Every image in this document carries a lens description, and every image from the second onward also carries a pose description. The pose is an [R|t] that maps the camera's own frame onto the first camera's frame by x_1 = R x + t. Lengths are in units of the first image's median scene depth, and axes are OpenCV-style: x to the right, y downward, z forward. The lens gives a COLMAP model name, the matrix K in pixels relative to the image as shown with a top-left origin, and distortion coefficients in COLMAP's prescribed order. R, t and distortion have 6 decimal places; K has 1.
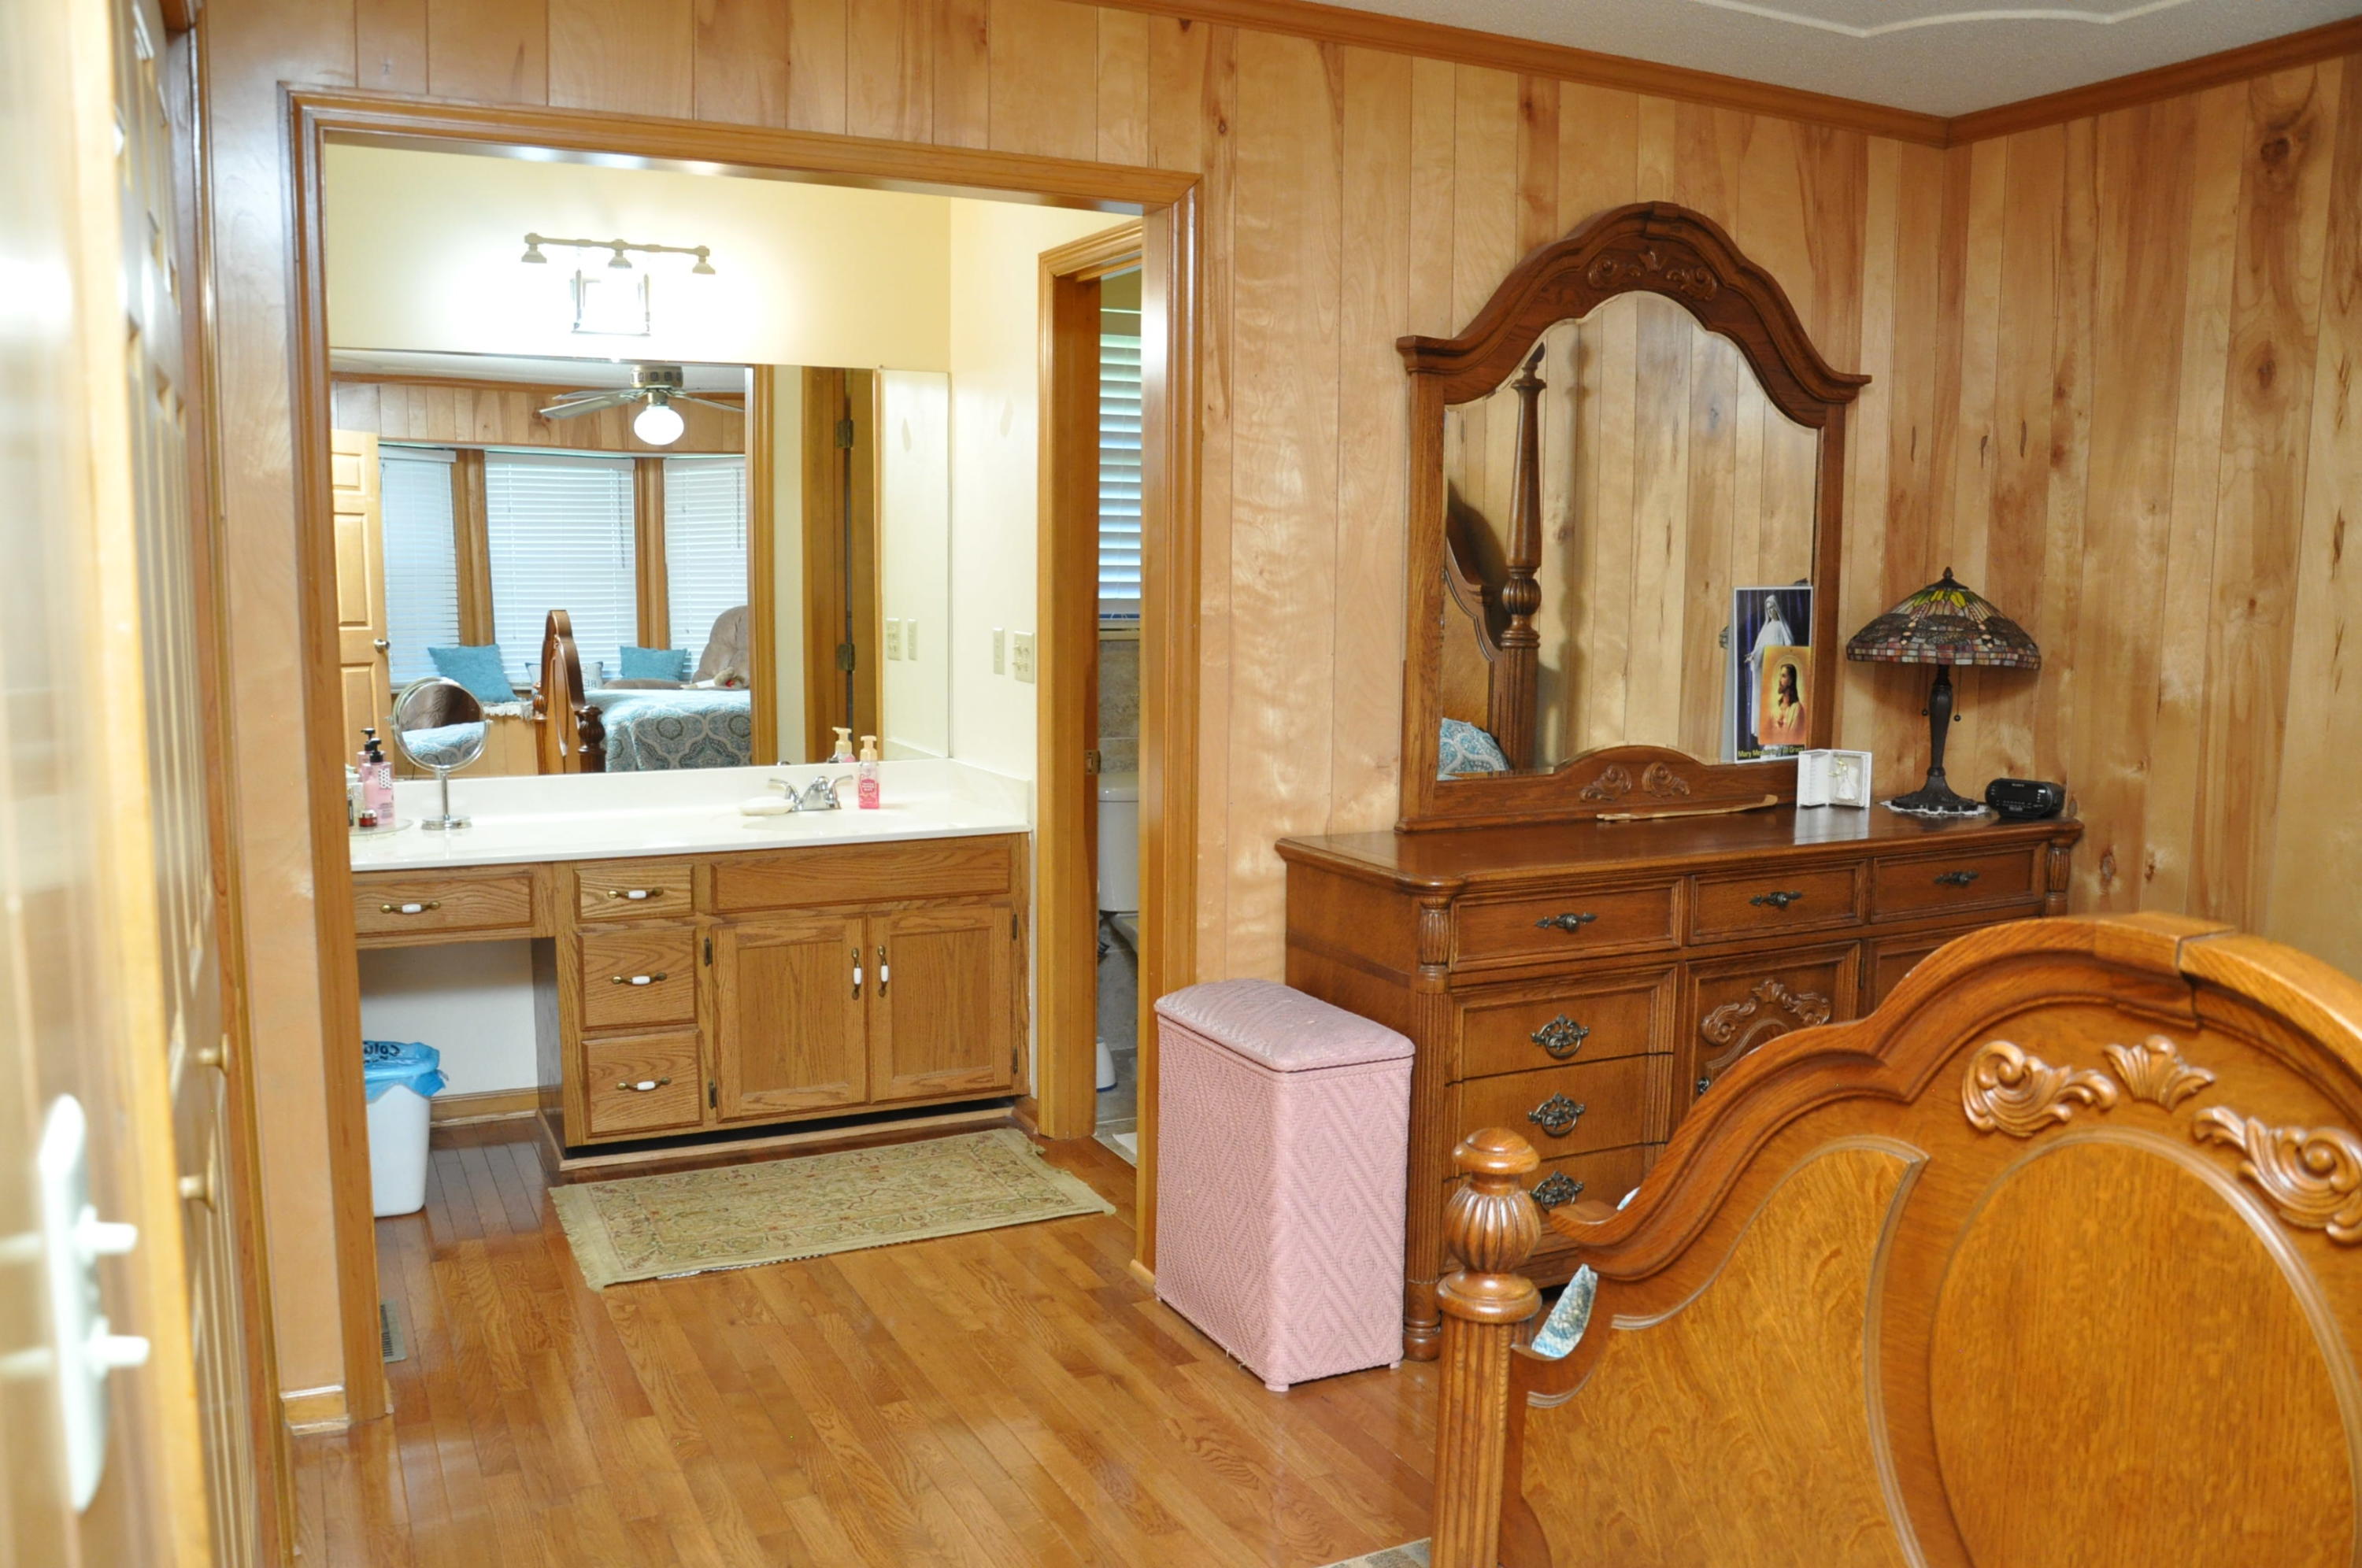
lens RADIAL K [[1846.4, 0, 1188.2], [0, 1846.4, 788.4], [0, 0, 1]] dist [-0.149135, 0.113561]
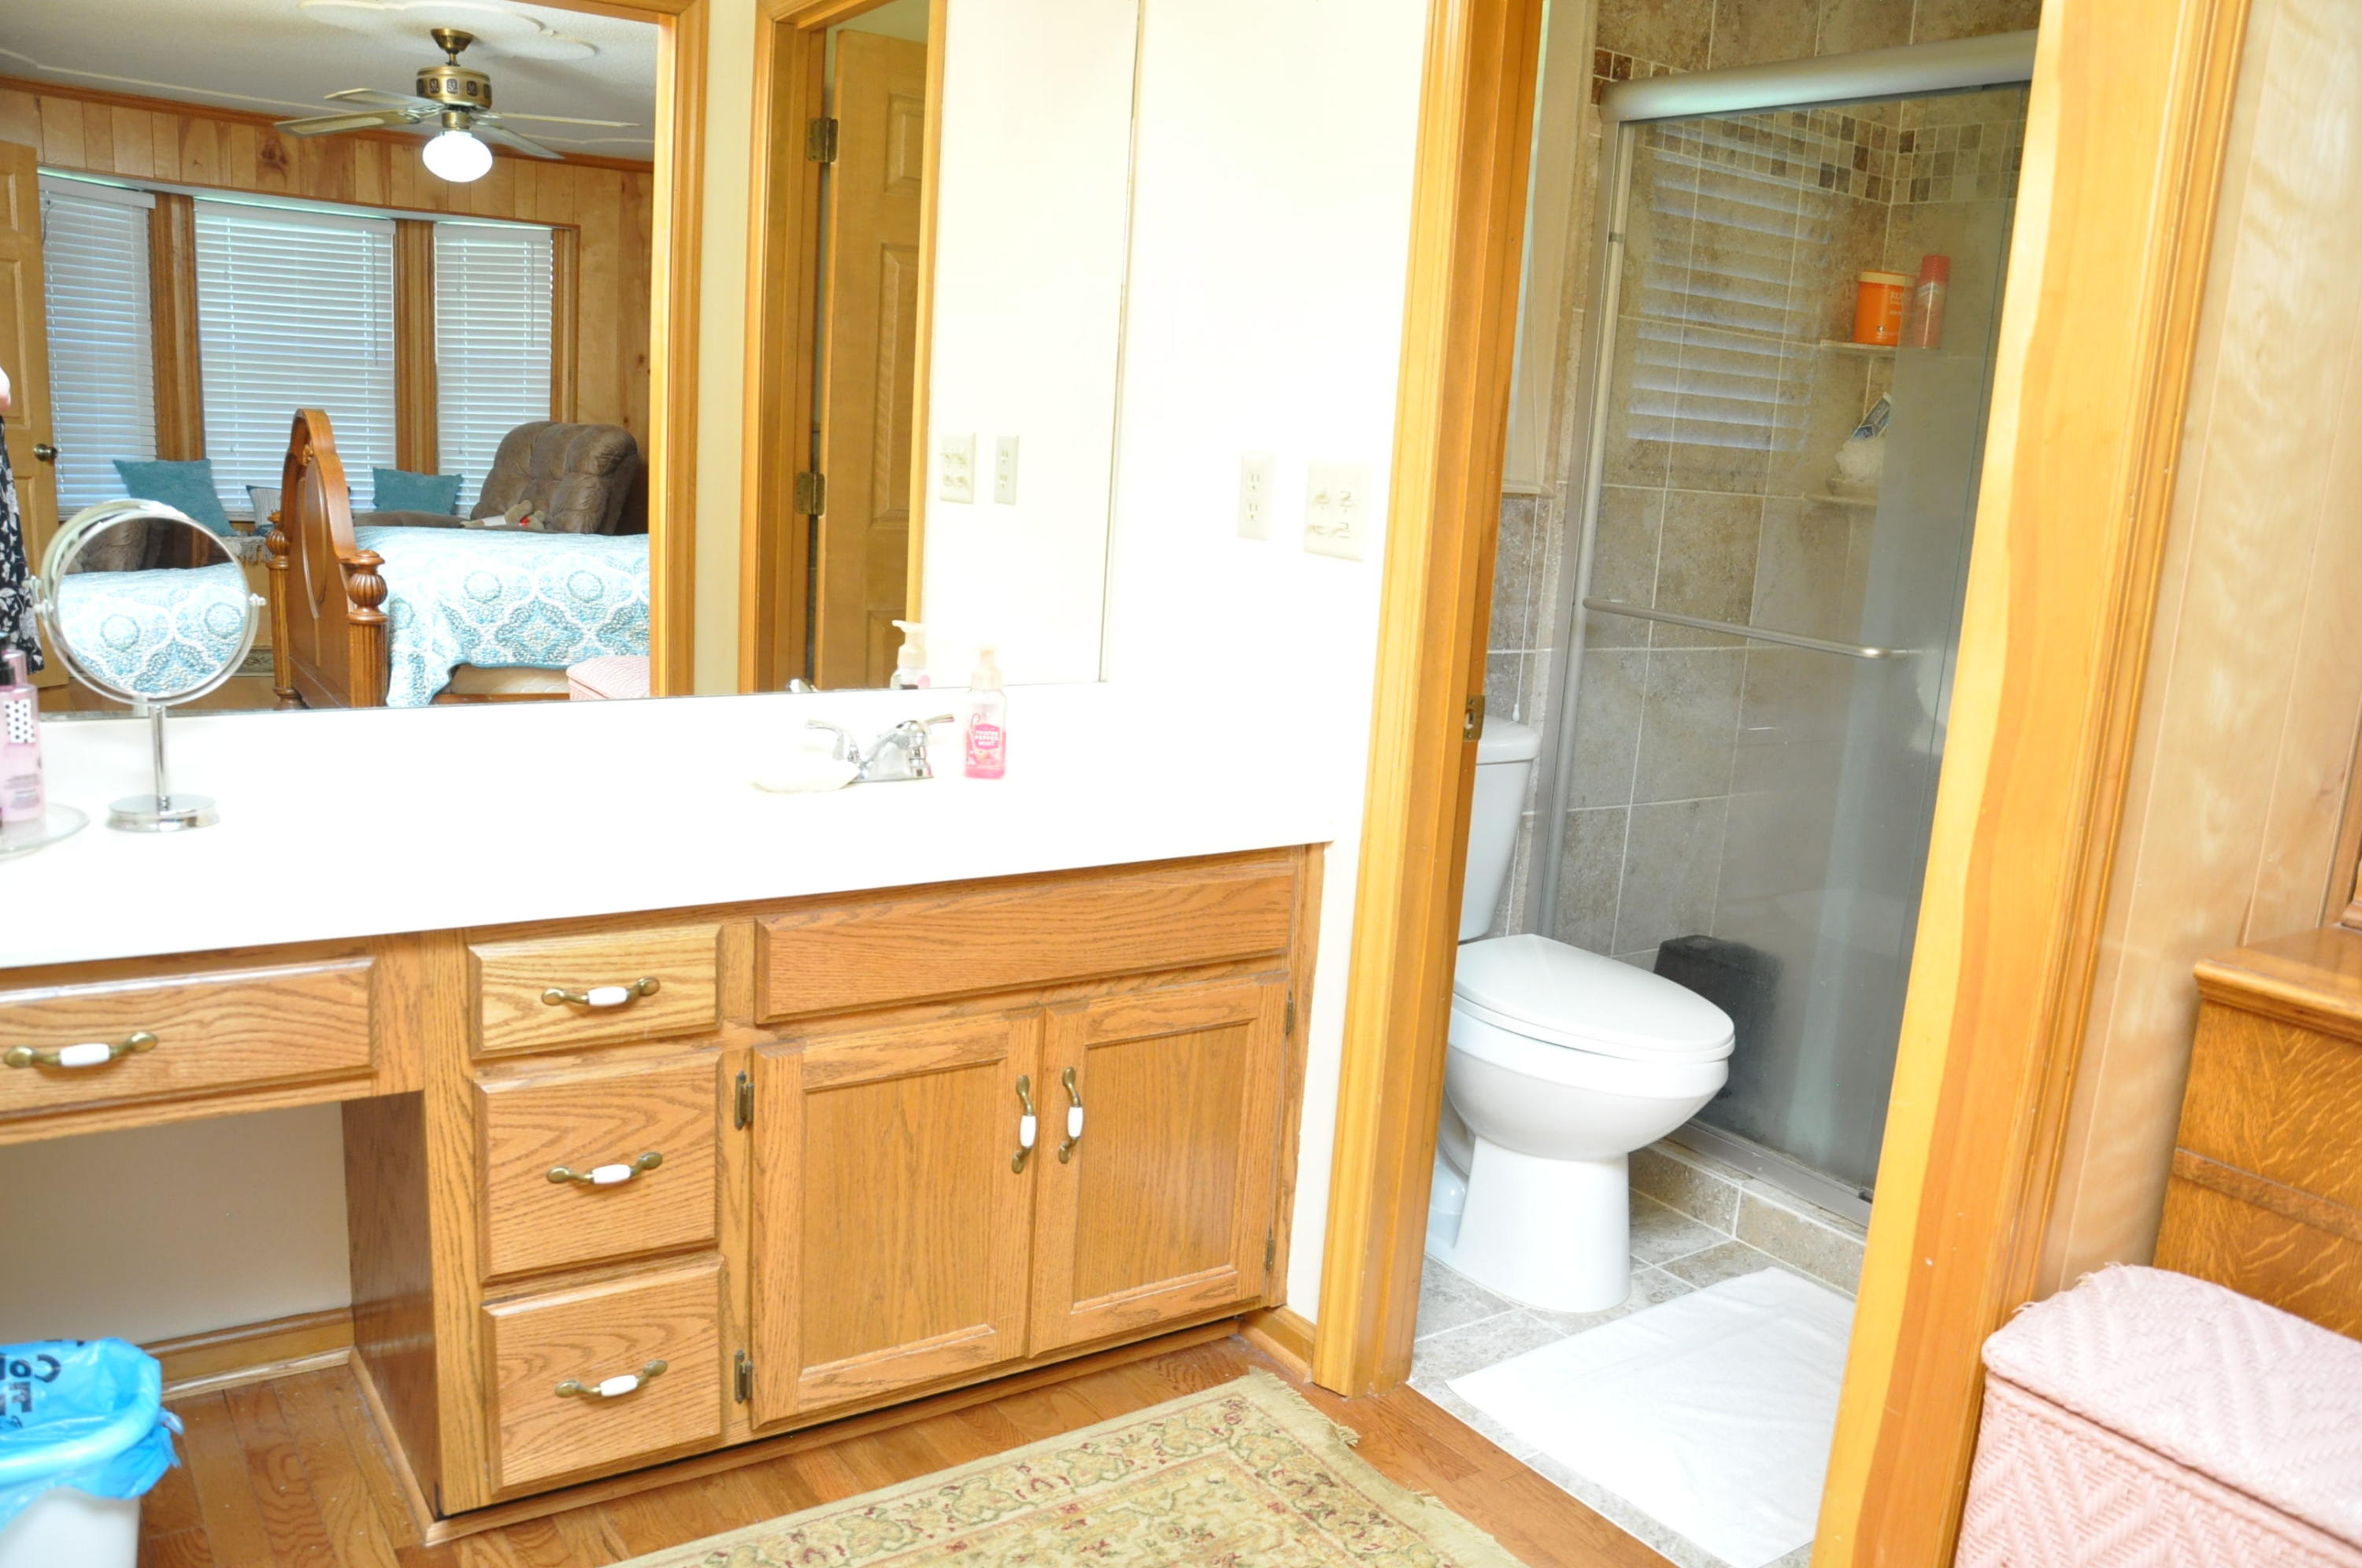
lens RADIAL K [[1846.4, 0, 1163.9], [0, 1846.4, 779.9], [0, 0, 1]] dist [-0.149135, 0.113561]
pose [[0.990349, 0.023583, 0.136577, -0.216573], [-0.033635, 0.996854, 0.071767, -0.032002], [-0.134455, -0.075669, 0.988026, 0.507865]]
